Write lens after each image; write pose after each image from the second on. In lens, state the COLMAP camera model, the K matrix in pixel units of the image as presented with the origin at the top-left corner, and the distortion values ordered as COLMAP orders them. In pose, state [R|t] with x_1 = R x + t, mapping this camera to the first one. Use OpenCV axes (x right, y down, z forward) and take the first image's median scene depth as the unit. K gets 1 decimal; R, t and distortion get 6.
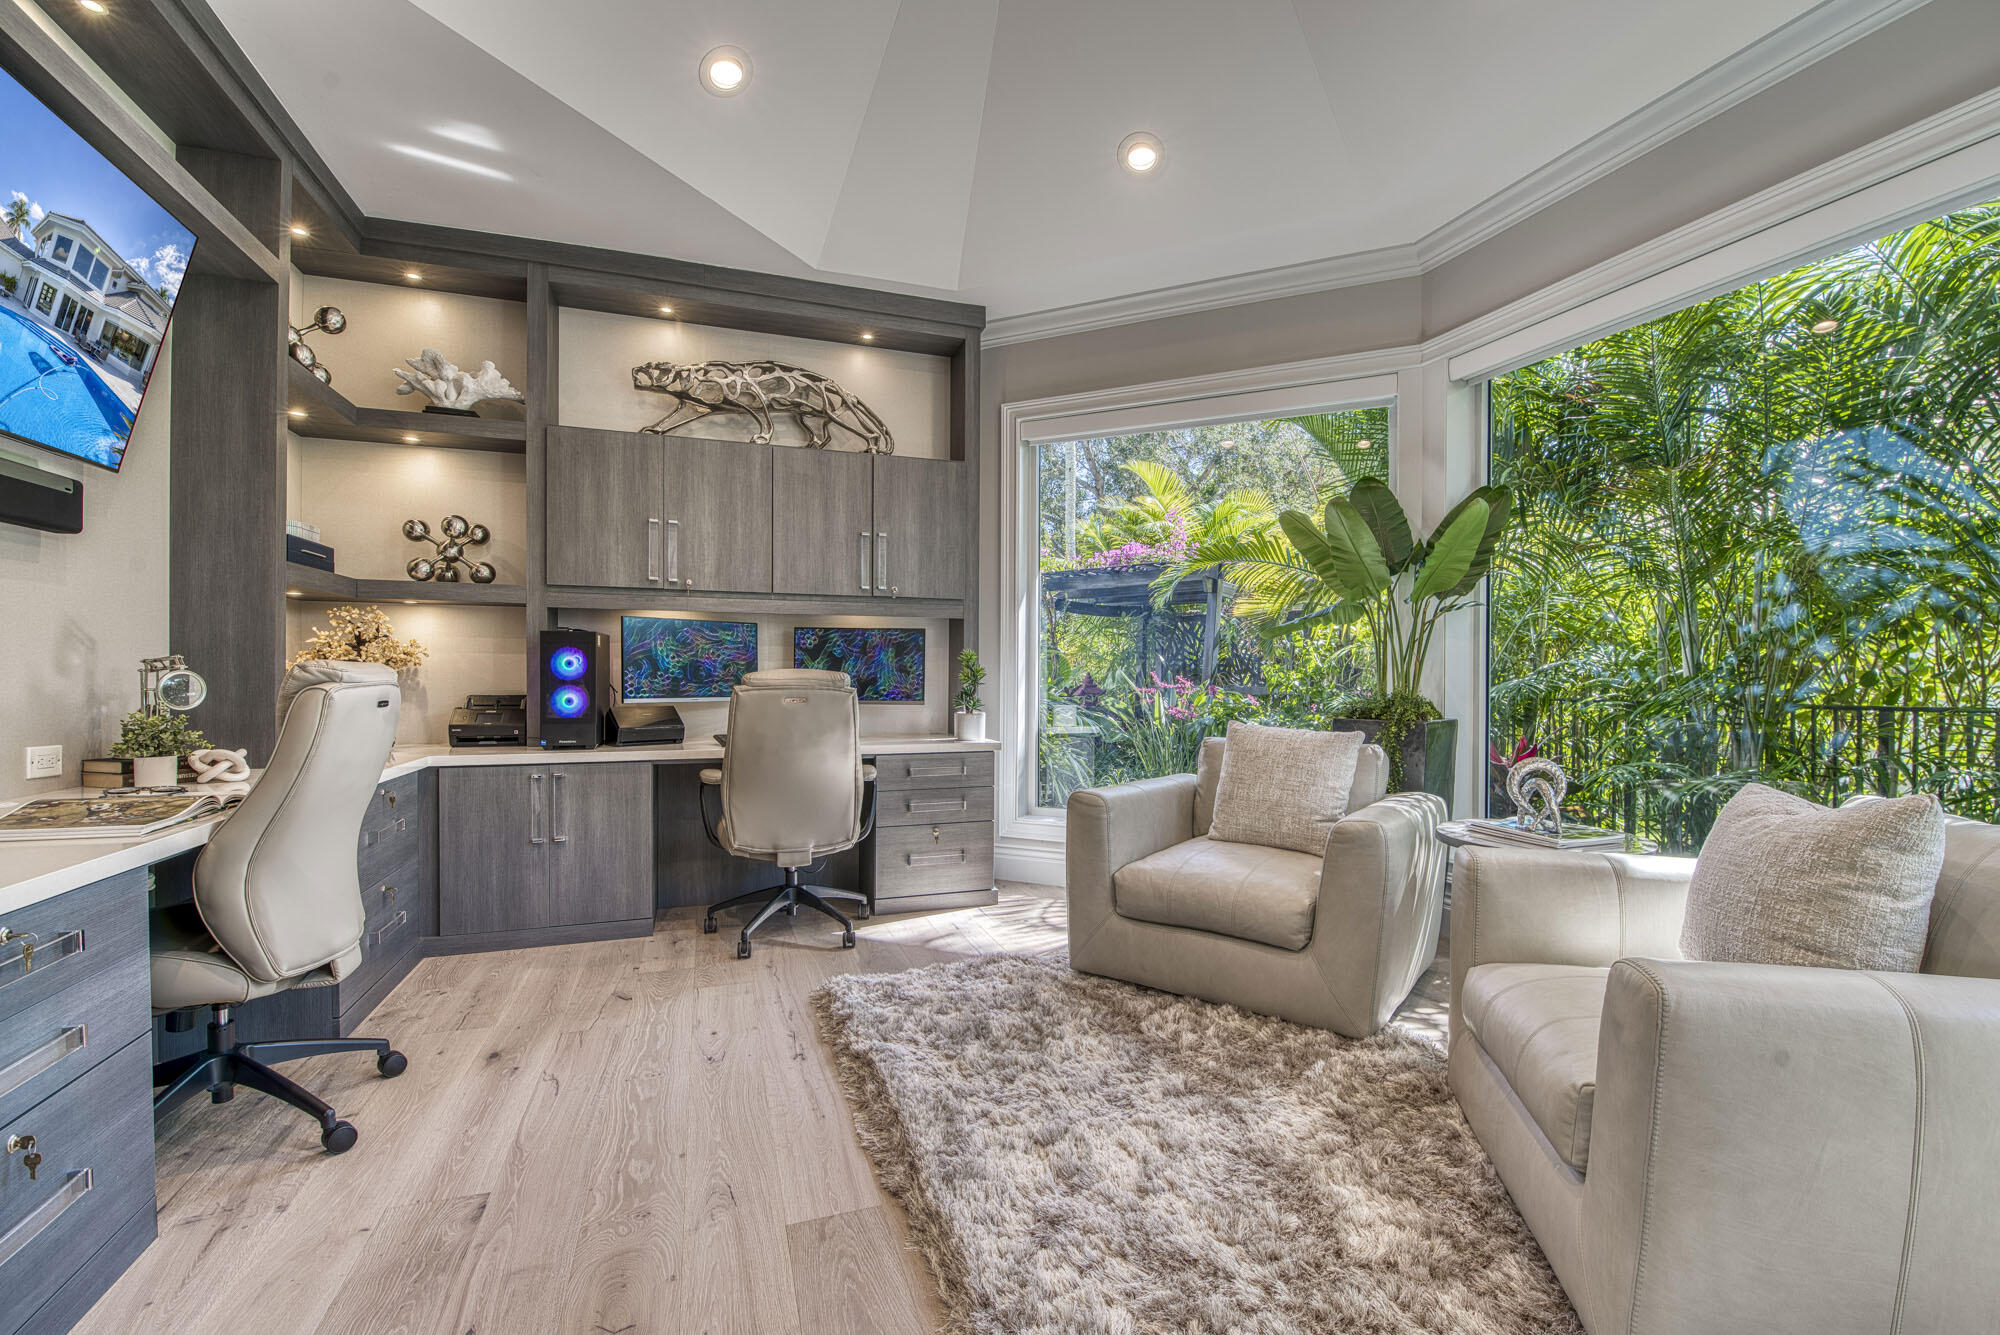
lens RADIAL K [[860.0, 0, 1022.3], [0, 860.0, 679.5], [0, 0, 1]] dist [-0.001107, -0.011024]
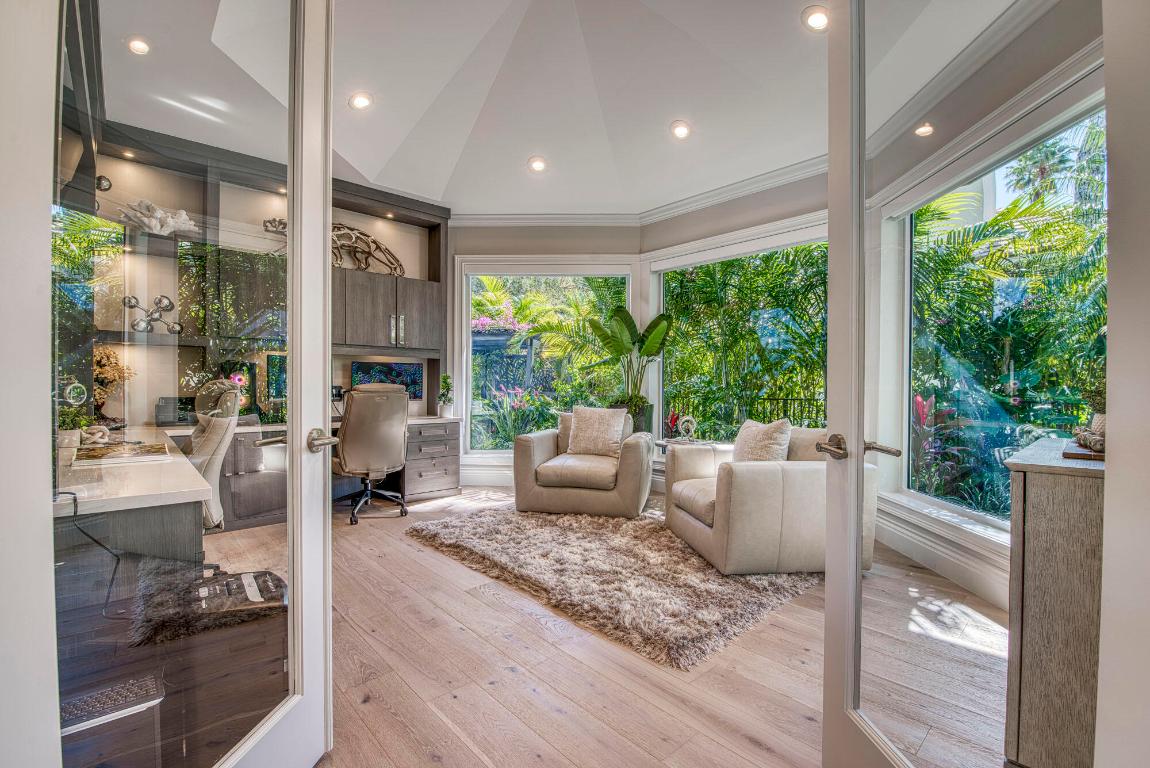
lens RADIAL K [[494.5, 0, 587.8], [0, 494.5, 390.9], [0, 0, 1]] dist [-0.001107, -0.011024]
pose [[0.919404, -0.001775, 0.393311, -0.257175], [-0.000020, 0.999990, 0.004560, 0.000506], [-0.393315, -0.004200, 0.919394, -0.282641]]
